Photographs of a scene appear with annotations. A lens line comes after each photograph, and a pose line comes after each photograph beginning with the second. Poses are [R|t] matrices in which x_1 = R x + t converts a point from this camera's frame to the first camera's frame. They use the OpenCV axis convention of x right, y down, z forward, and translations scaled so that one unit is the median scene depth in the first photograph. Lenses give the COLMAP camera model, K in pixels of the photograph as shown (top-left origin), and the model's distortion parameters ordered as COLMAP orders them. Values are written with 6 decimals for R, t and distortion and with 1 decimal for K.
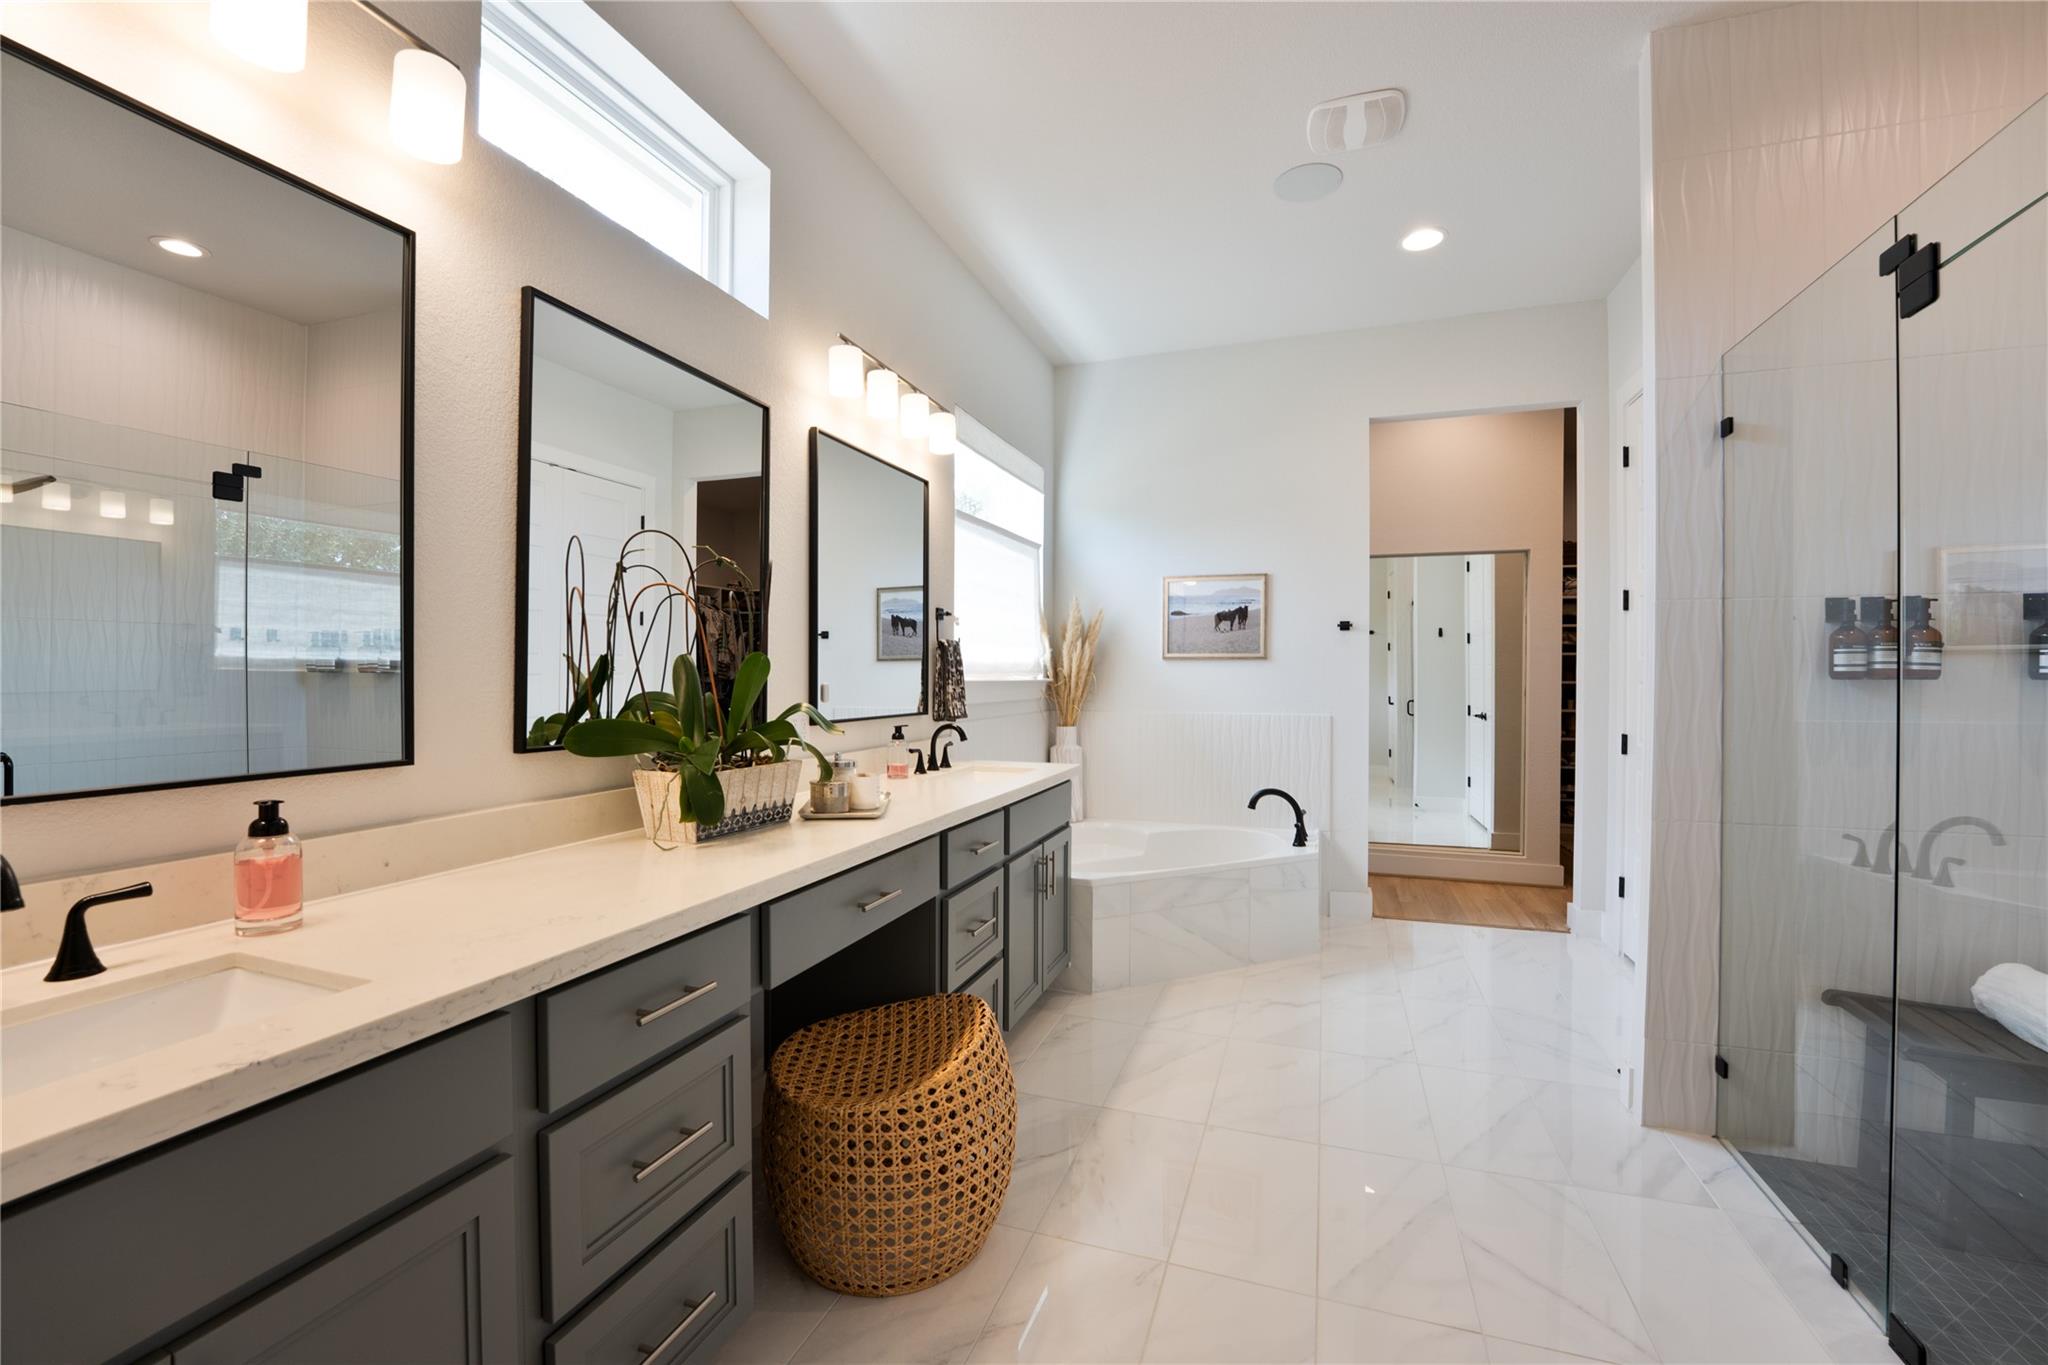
lens RADIAL K [[830.2, 0, 1024.0], [0, 830.2, 682.5], [0, 0, 1]] dist [-0.036512, 0.008208]
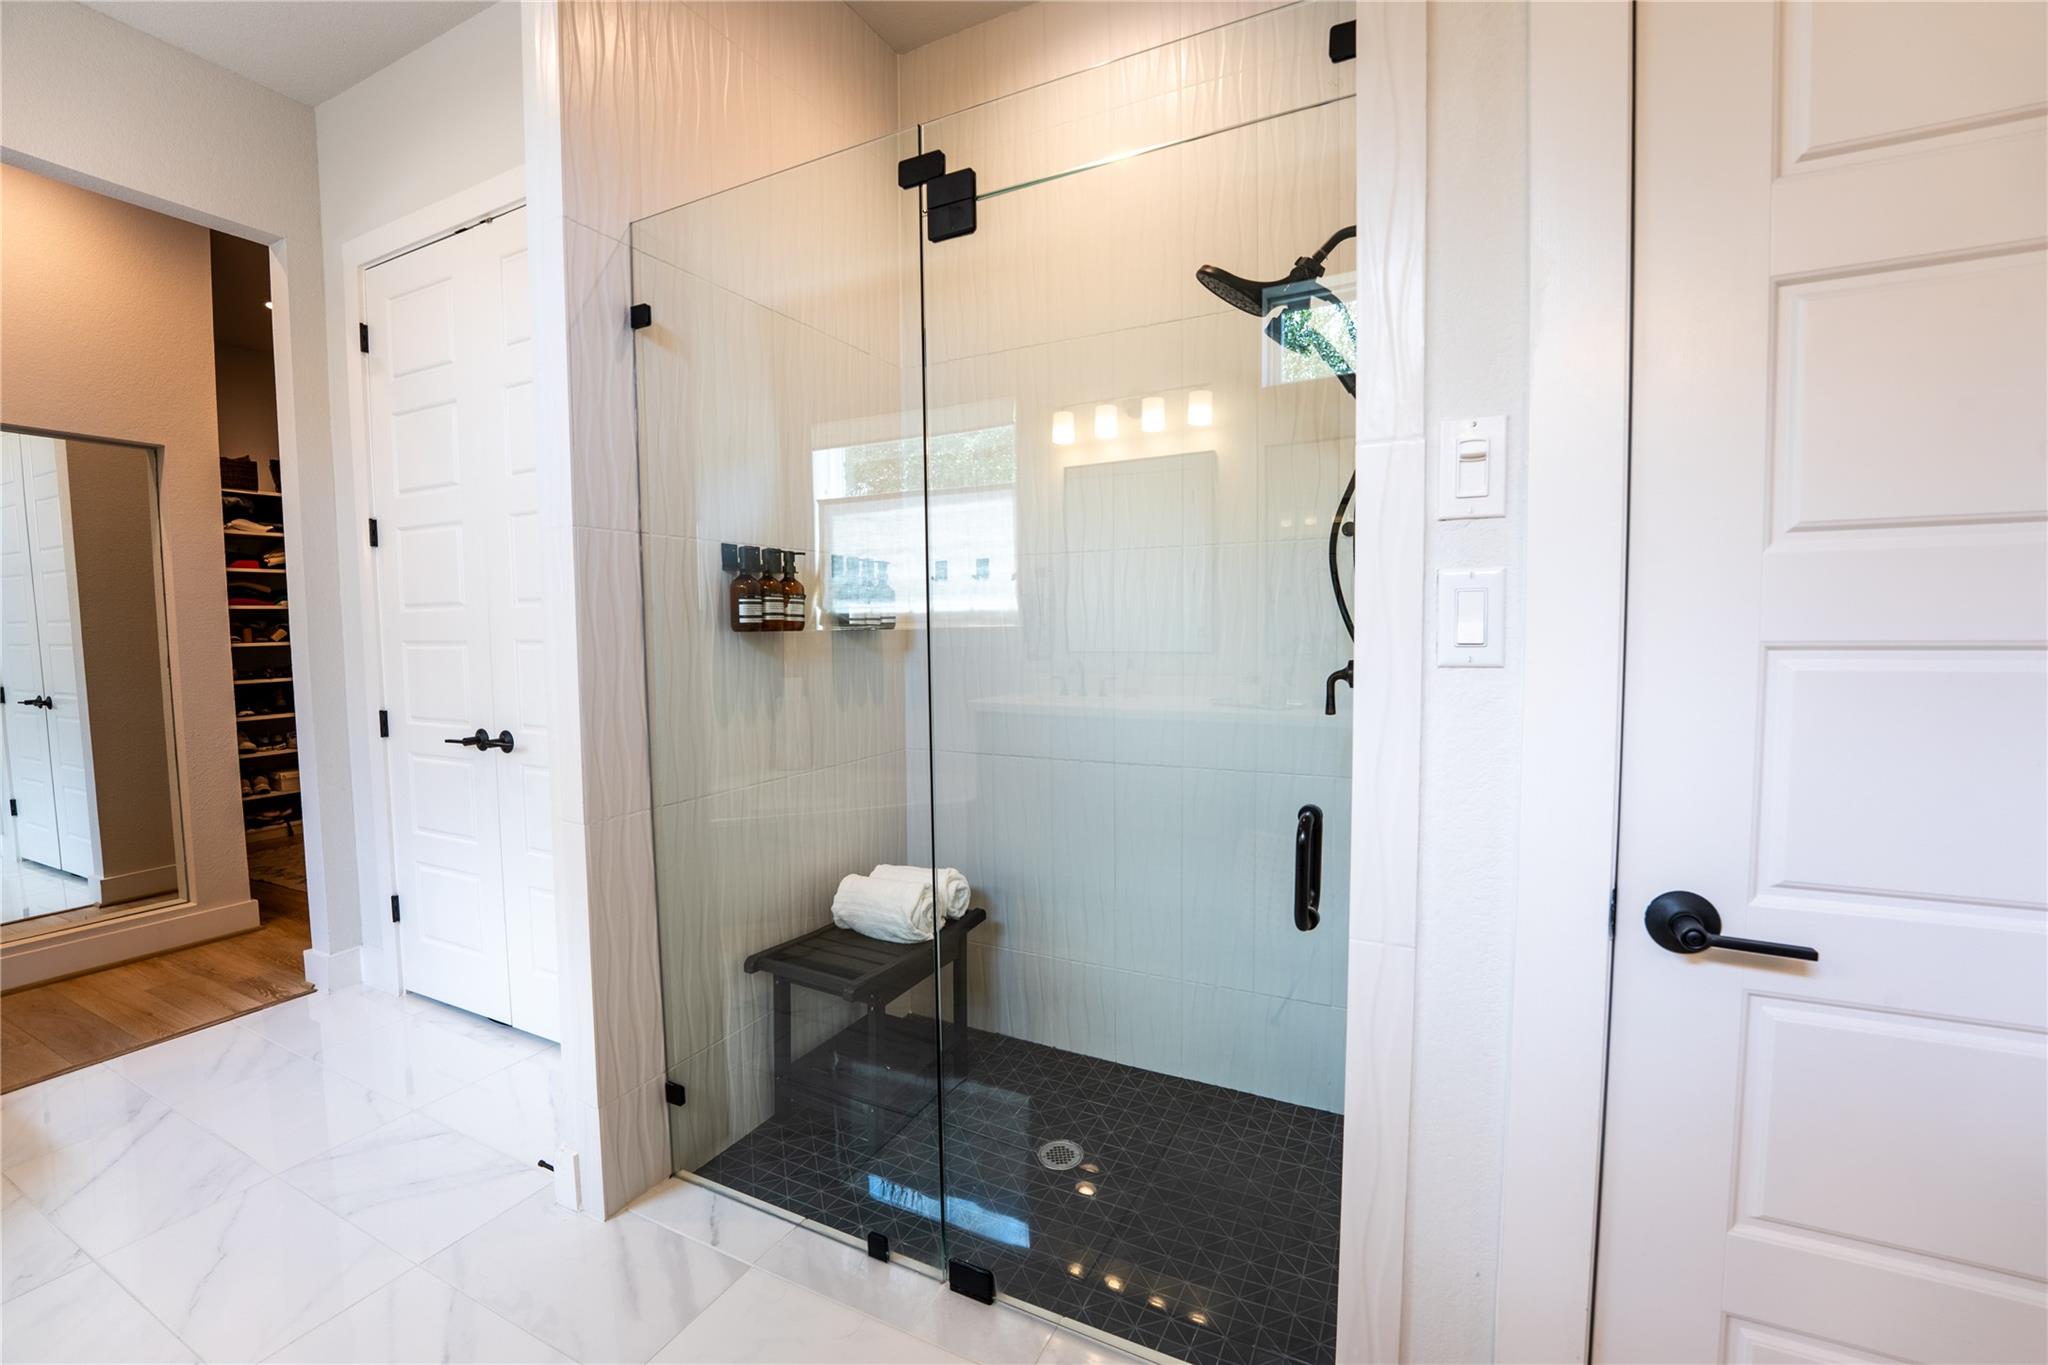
lens RADIAL K [[830.2, 0, 1024.0], [0, 830.2, 682.5], [0, 0, 1]] dist [-0.036512, 0.008208]
pose [[0.109421, -0.069181, 0.991585, 0.087156], [0.019391, 0.997534, 0.067456, -0.003141], [-0.993806, 0.011846, 0.110492, 0.547812]]
